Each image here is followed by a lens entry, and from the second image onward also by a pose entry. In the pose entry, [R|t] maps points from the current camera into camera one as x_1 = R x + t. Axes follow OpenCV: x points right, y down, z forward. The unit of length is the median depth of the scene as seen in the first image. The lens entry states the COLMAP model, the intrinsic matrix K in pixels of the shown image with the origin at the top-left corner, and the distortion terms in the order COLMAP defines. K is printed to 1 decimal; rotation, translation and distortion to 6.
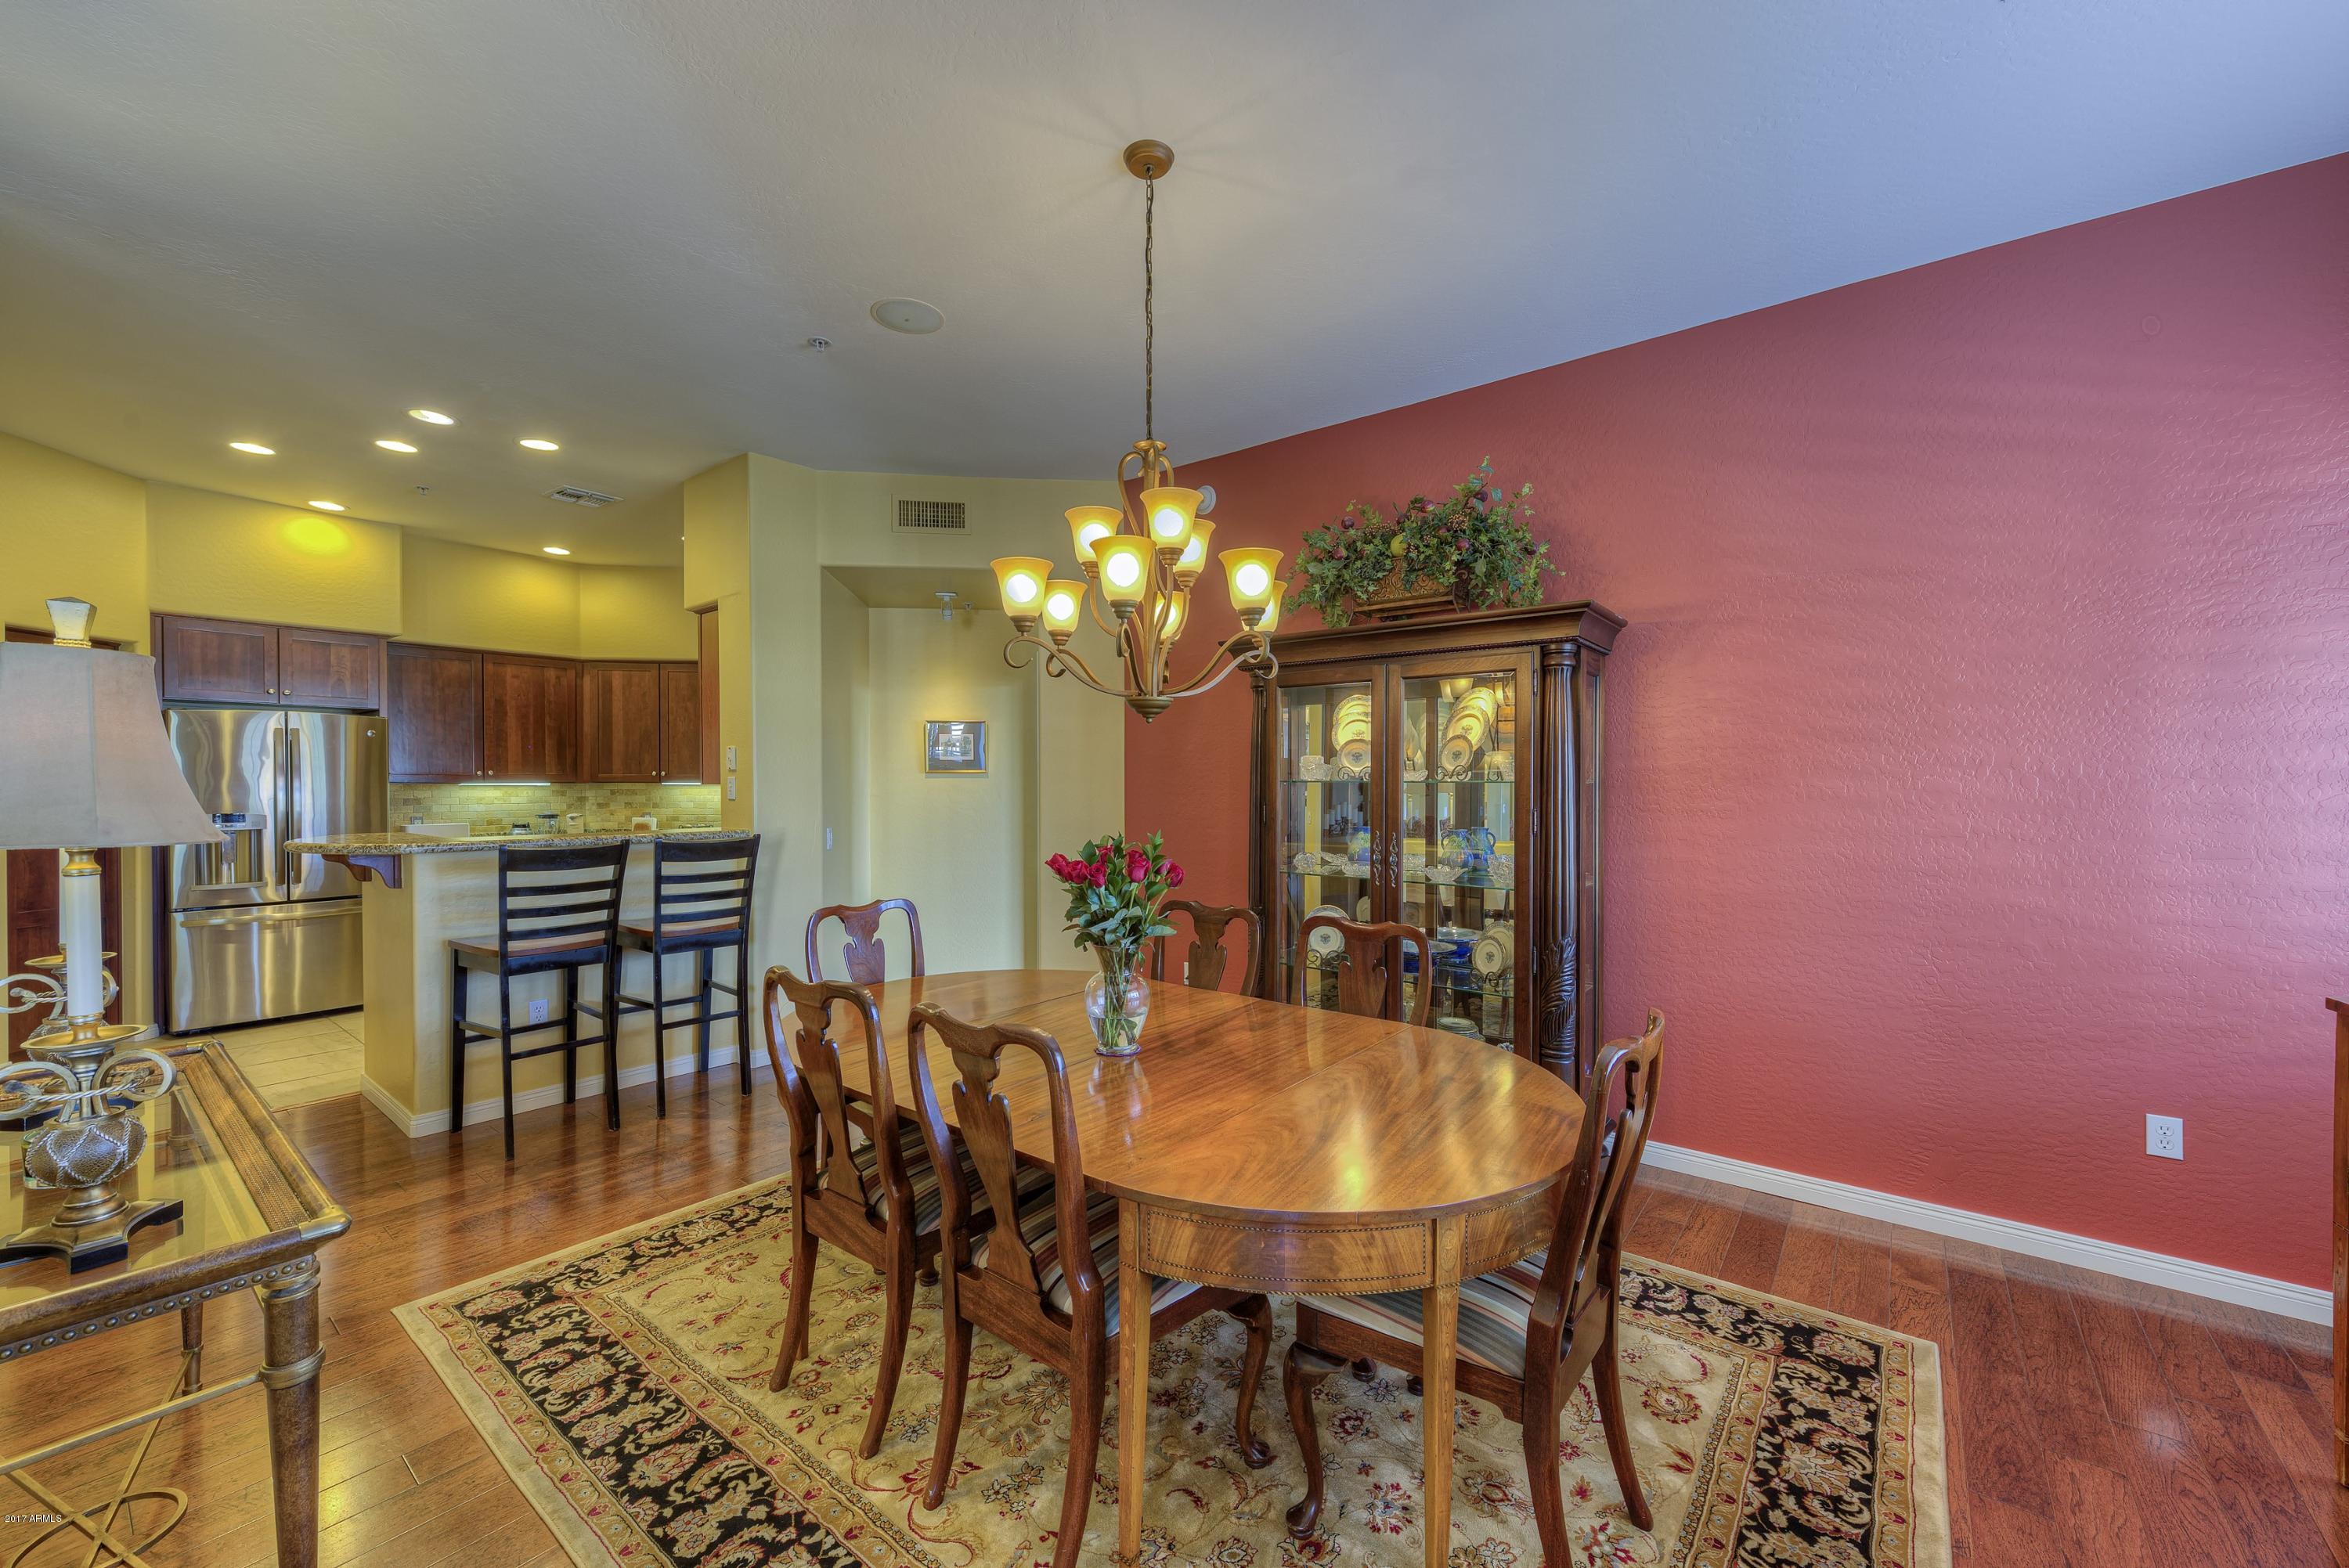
lens RADIAL K [[913.5, 0, 1214.1], [0, 913.5, 794.8], [0, 0, 1]] dist [0.001388, -0.000331]
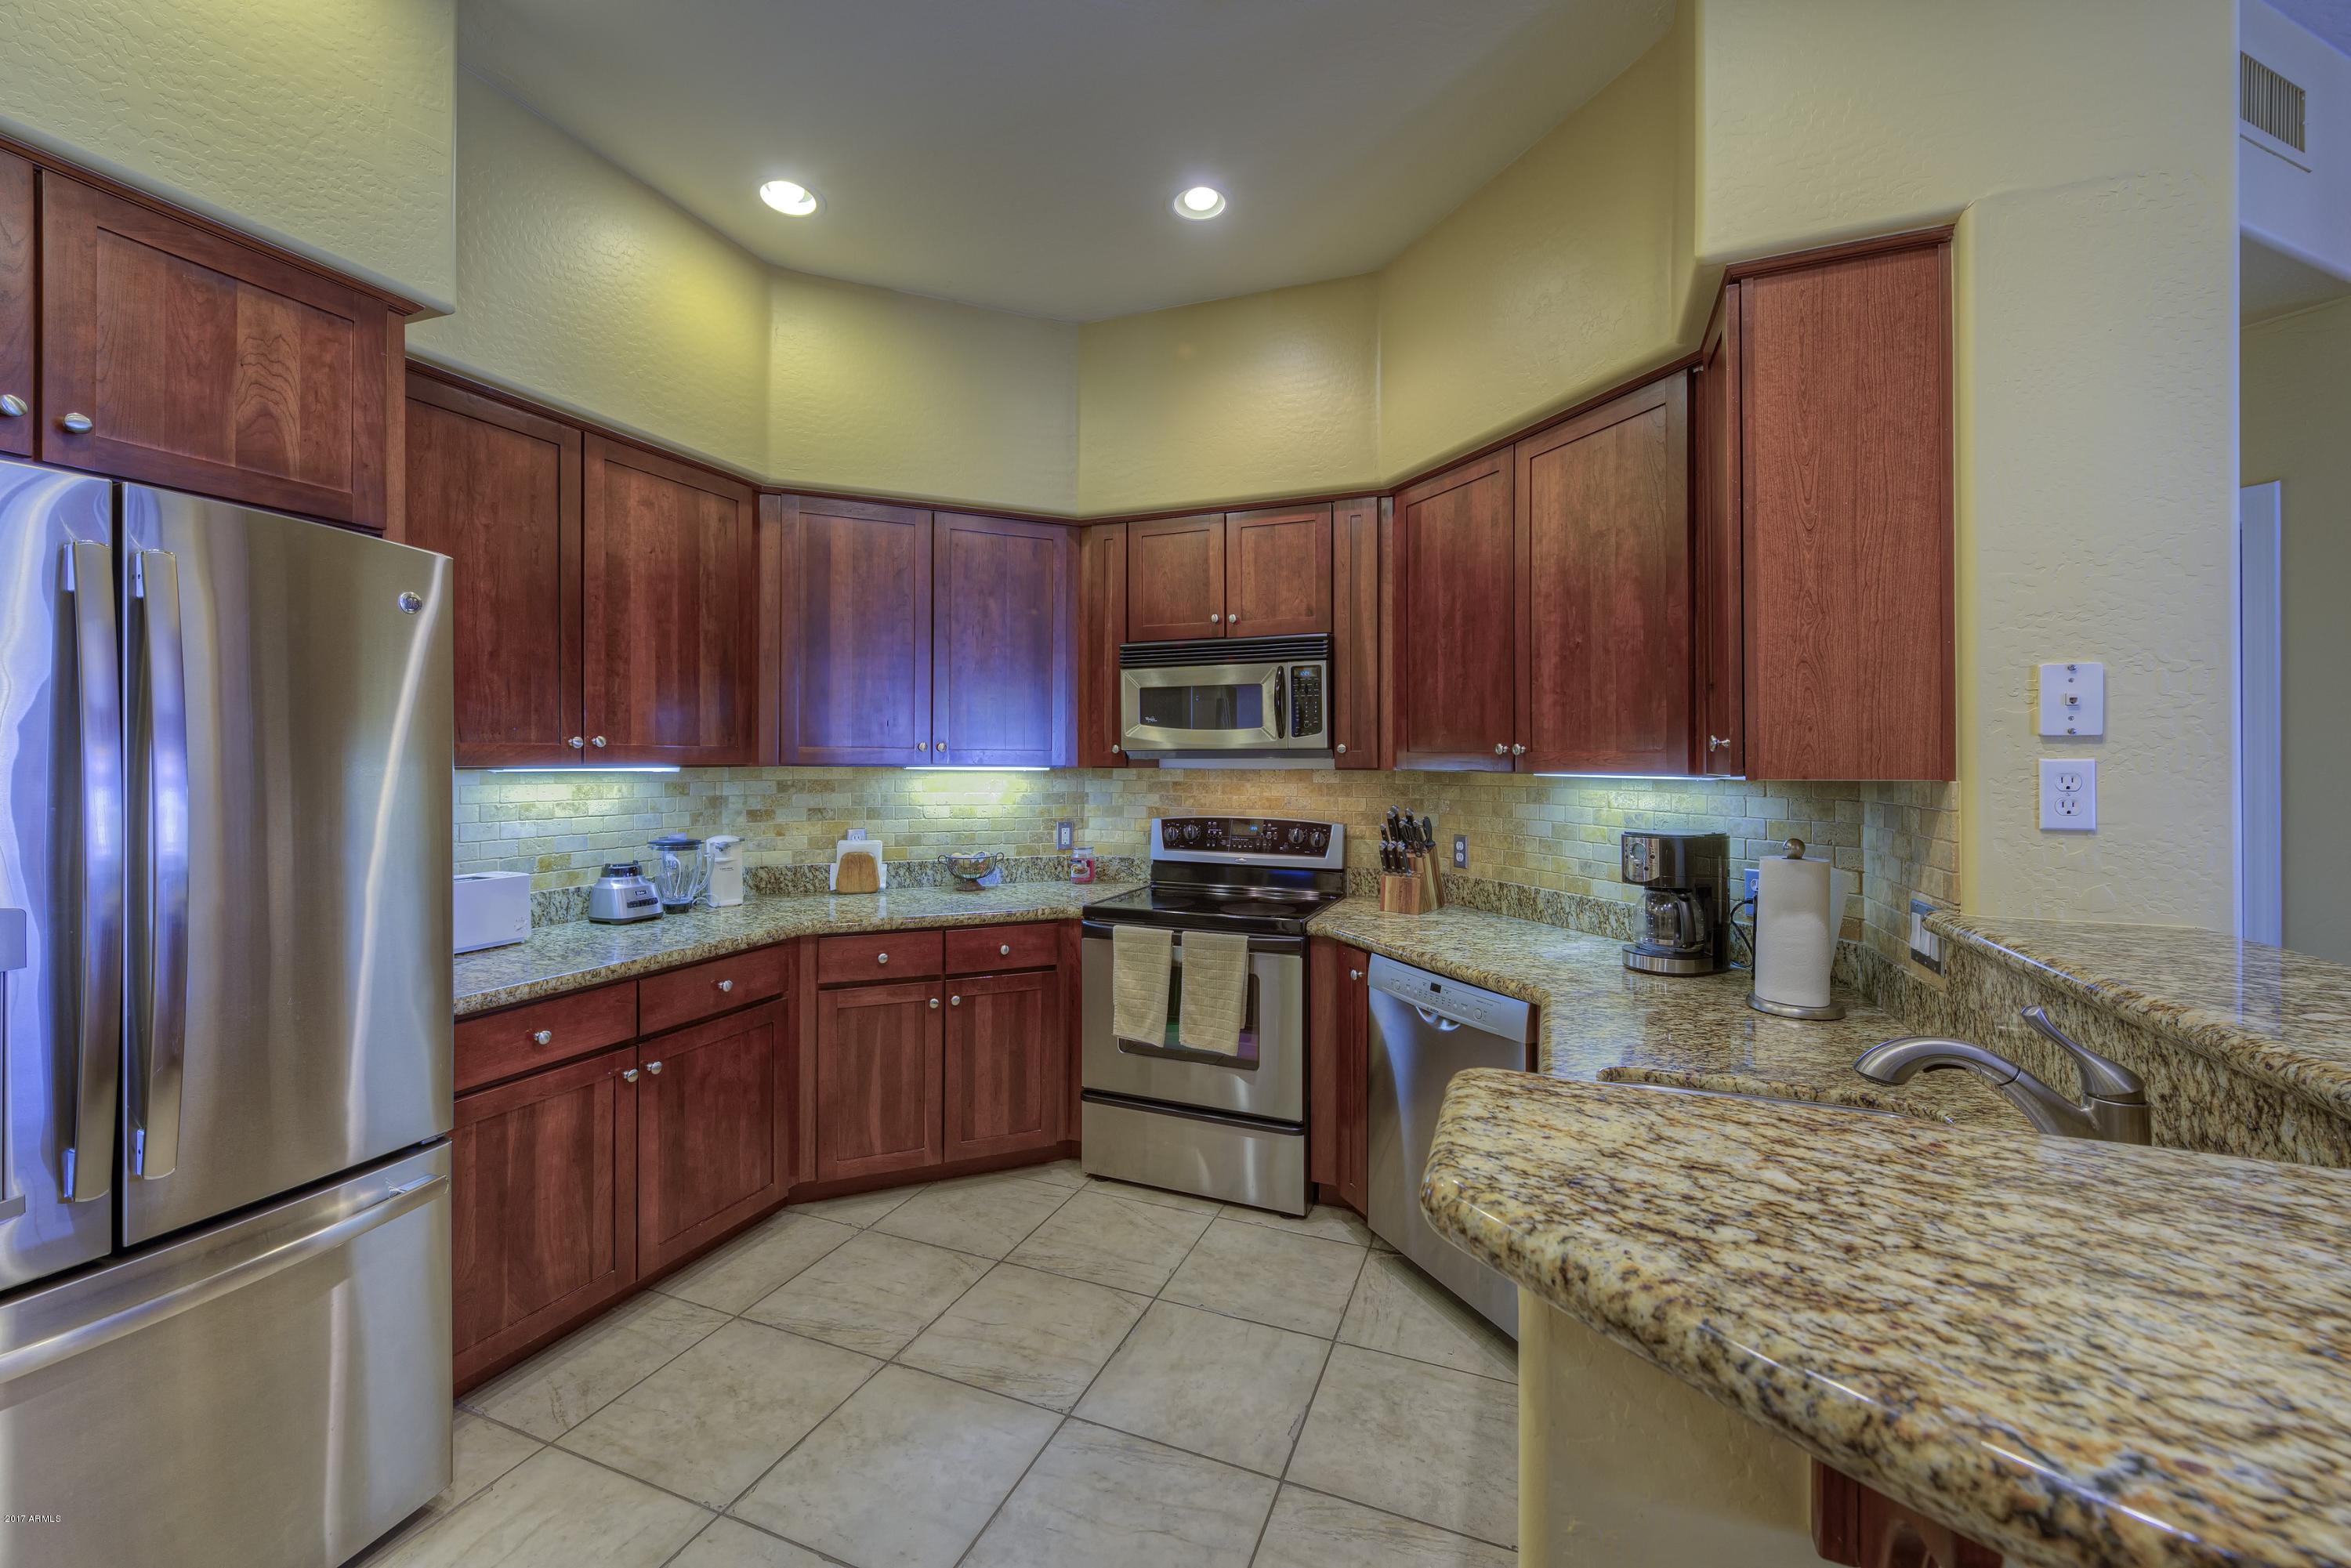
lens RADIAL K [[914.3, 0, 1181.6], [0, 914.3, 770.7], [0, 0, 1]] dist [0.001388, -0.000331]
pose [[0.965977, 0.001310, 0.258626, -0.654457], [-0.000114, 0.999989, -0.004640, -0.009772], [-0.258629, 0.004452, 0.965966, 0.562522]]
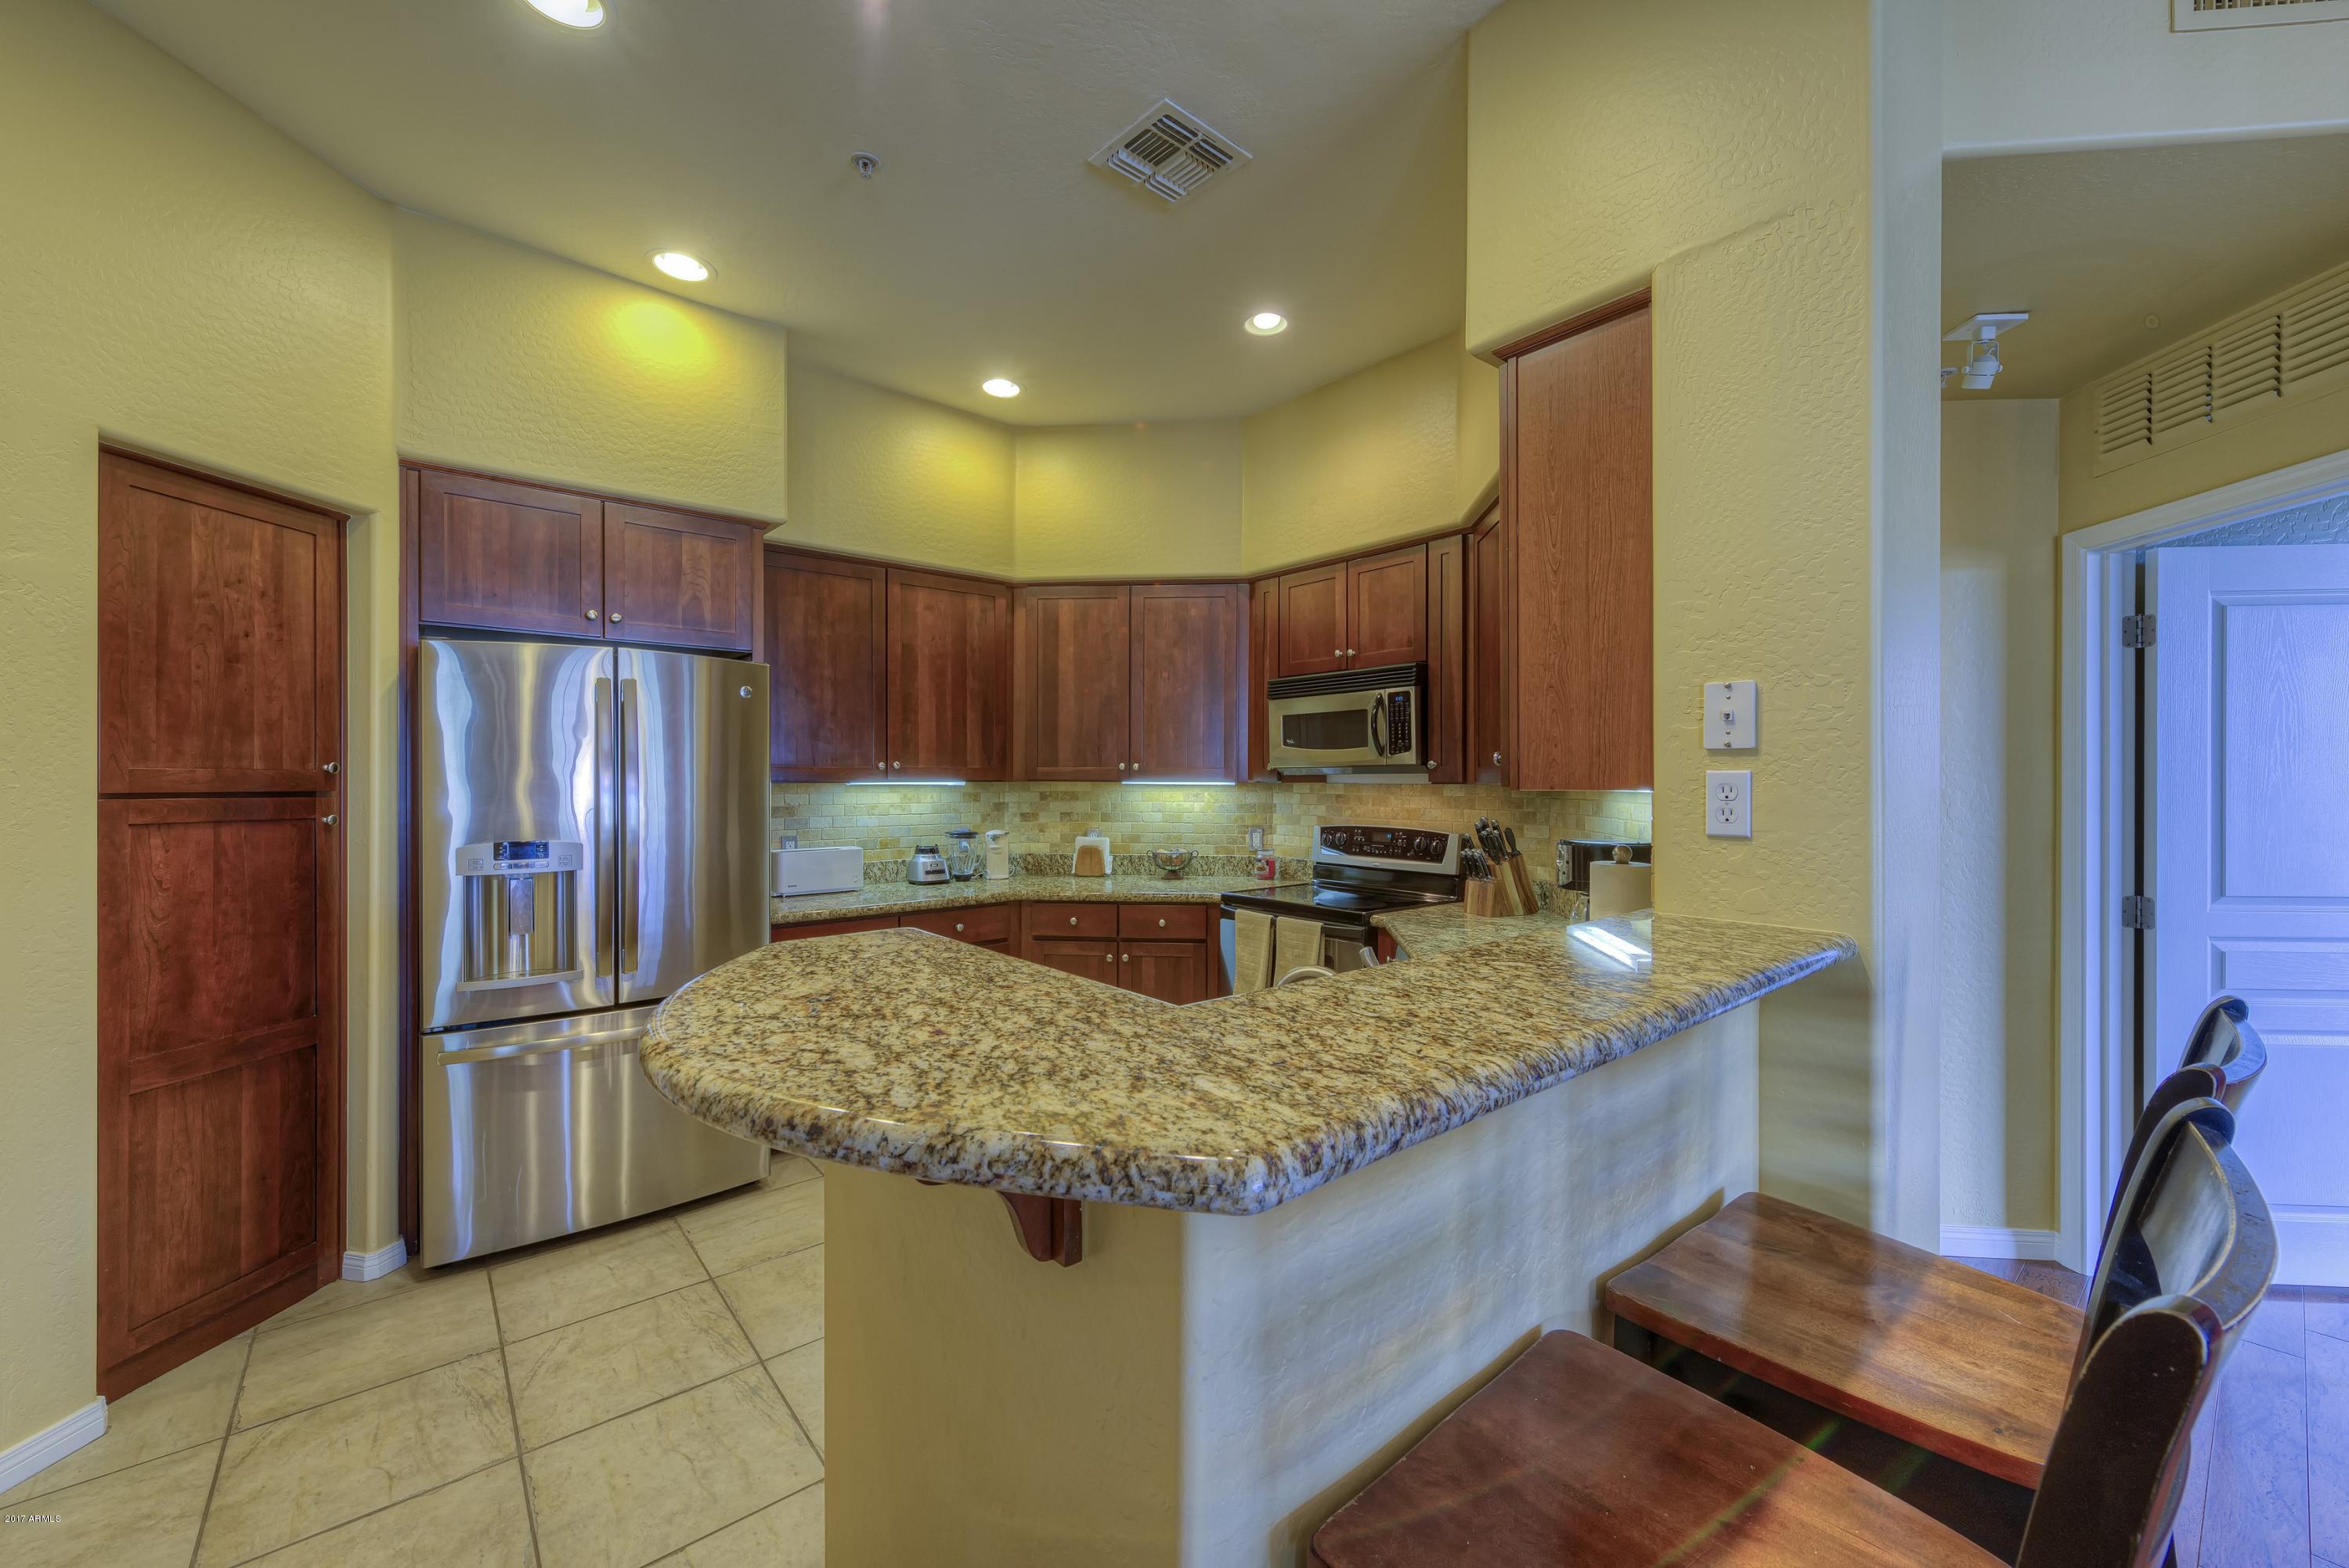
lens RADIAL K [[913.5, 0, 1206.3], [0, 913.5, 791.8], [0, 0, 1]] dist [0.001388, -0.000331]
pose [[0.976696, 0.004384, -0.214584, -0.462016], [-0.004315, 0.999990, 0.000791, -0.007655], [0.214586, 0.000153, 0.976705, 0.454050]]
